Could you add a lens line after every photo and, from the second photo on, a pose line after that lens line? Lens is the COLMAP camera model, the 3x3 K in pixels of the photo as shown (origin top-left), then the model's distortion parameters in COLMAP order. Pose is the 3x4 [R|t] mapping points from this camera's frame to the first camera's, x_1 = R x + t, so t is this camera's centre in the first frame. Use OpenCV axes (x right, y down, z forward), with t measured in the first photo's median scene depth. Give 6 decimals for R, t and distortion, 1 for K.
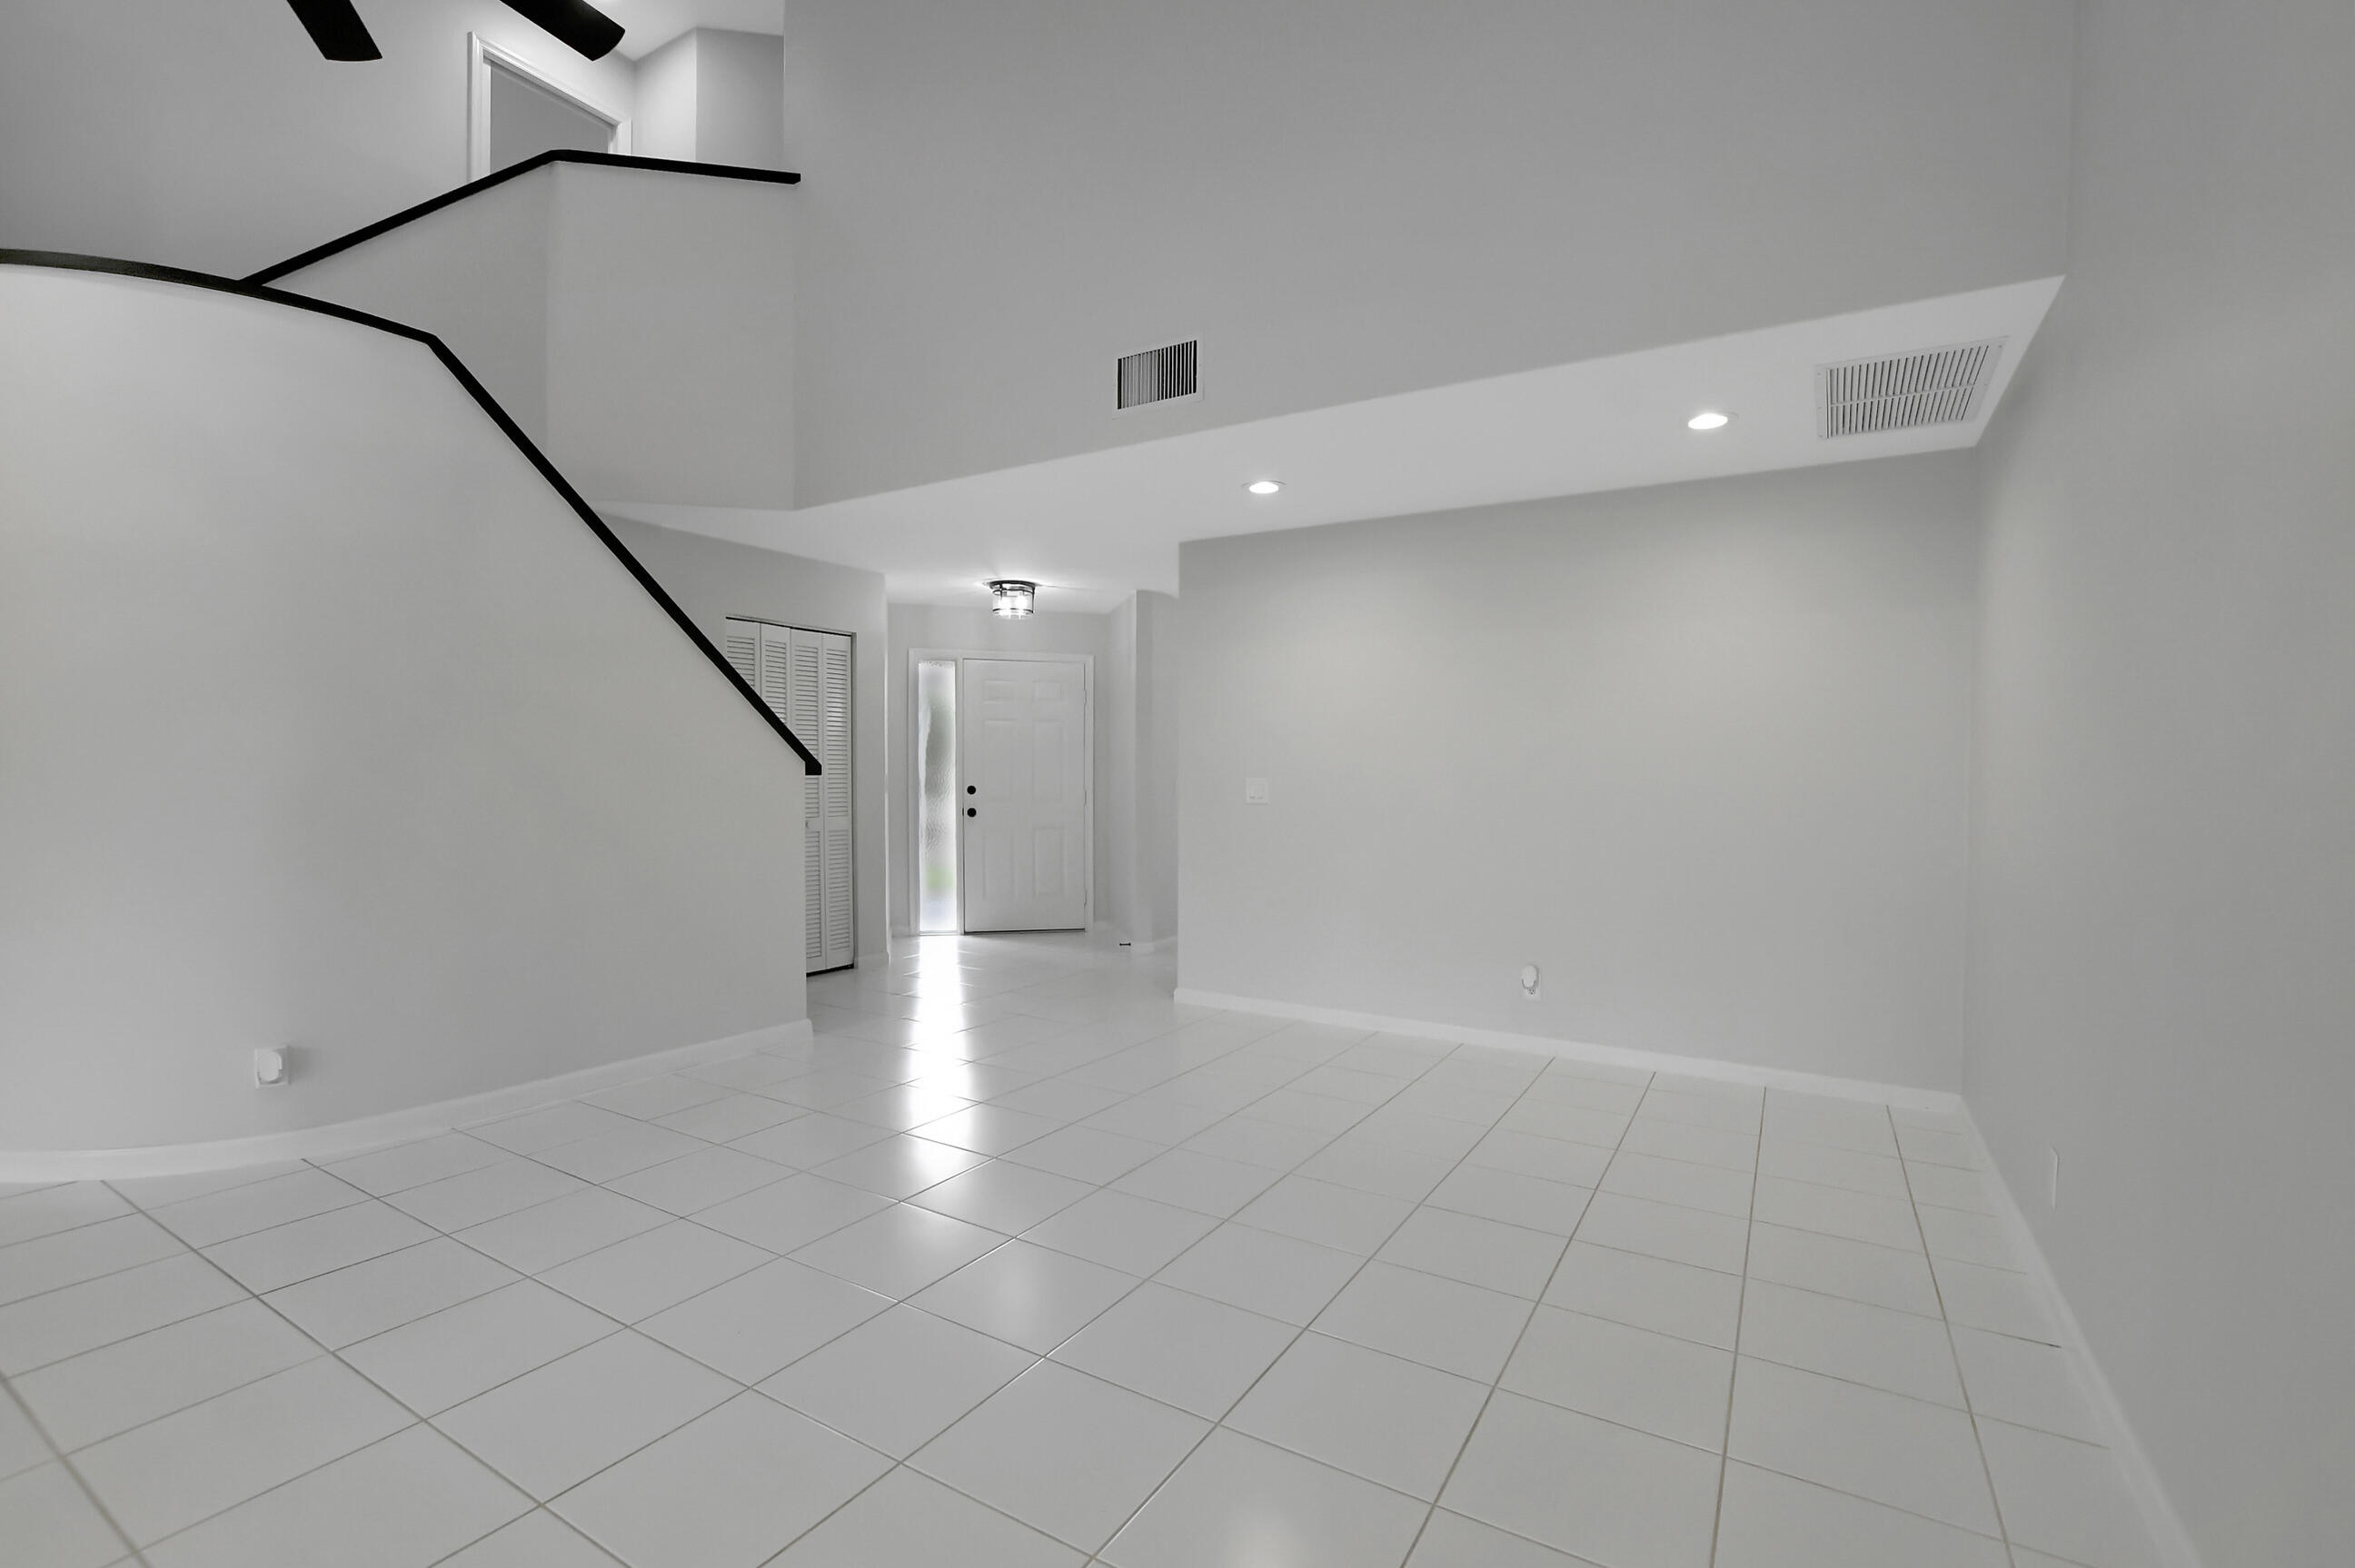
lens RADIAL K [[1122.1, 0, 1168.2], [0, 1122.1, 801.0], [0, 0, 1]] dist [-0.024520, 0.000757]
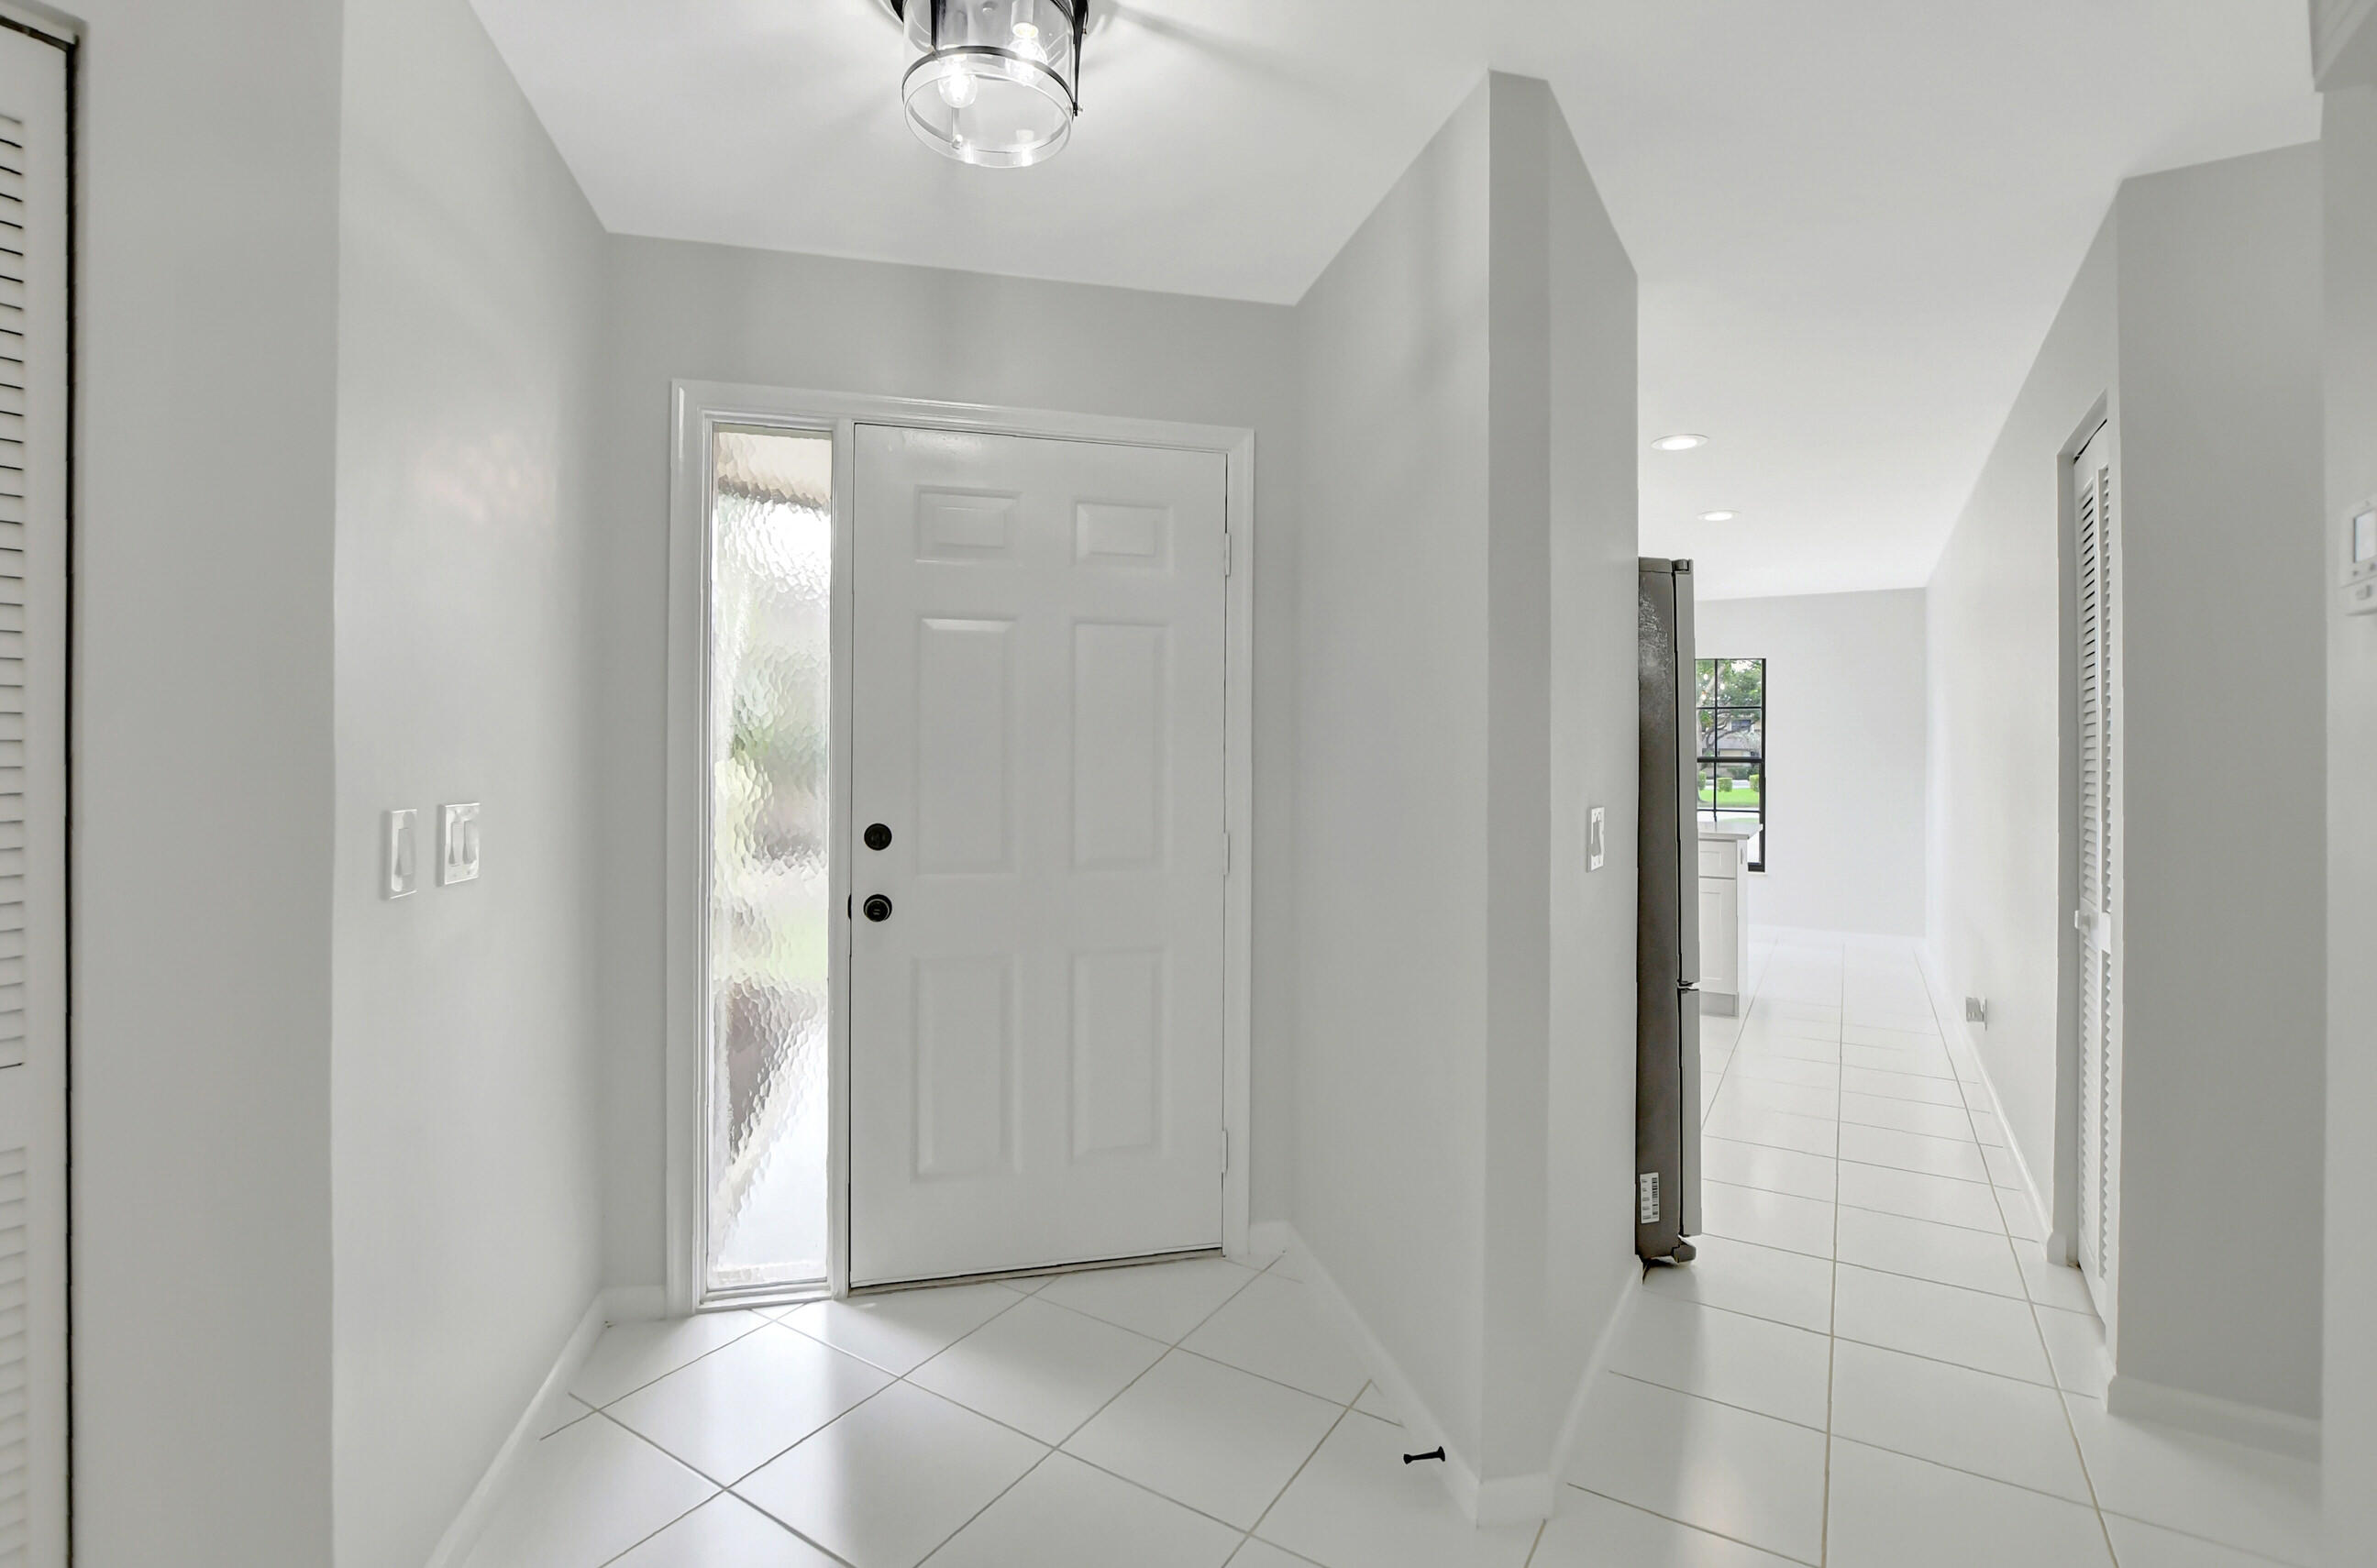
lens RADIAL K [[1059.8, 0, 1188.5], [0, 1059.8, 784.0], [0, 0, 1]] dist [-0.024563, -0.000234]
pose [[0.999900, -0.001225, 0.014101, -0.106741], [0.001683, 0.999470, -0.032509, -0.017765], [-0.014054, 0.032529, 0.999372, 0.817859]]
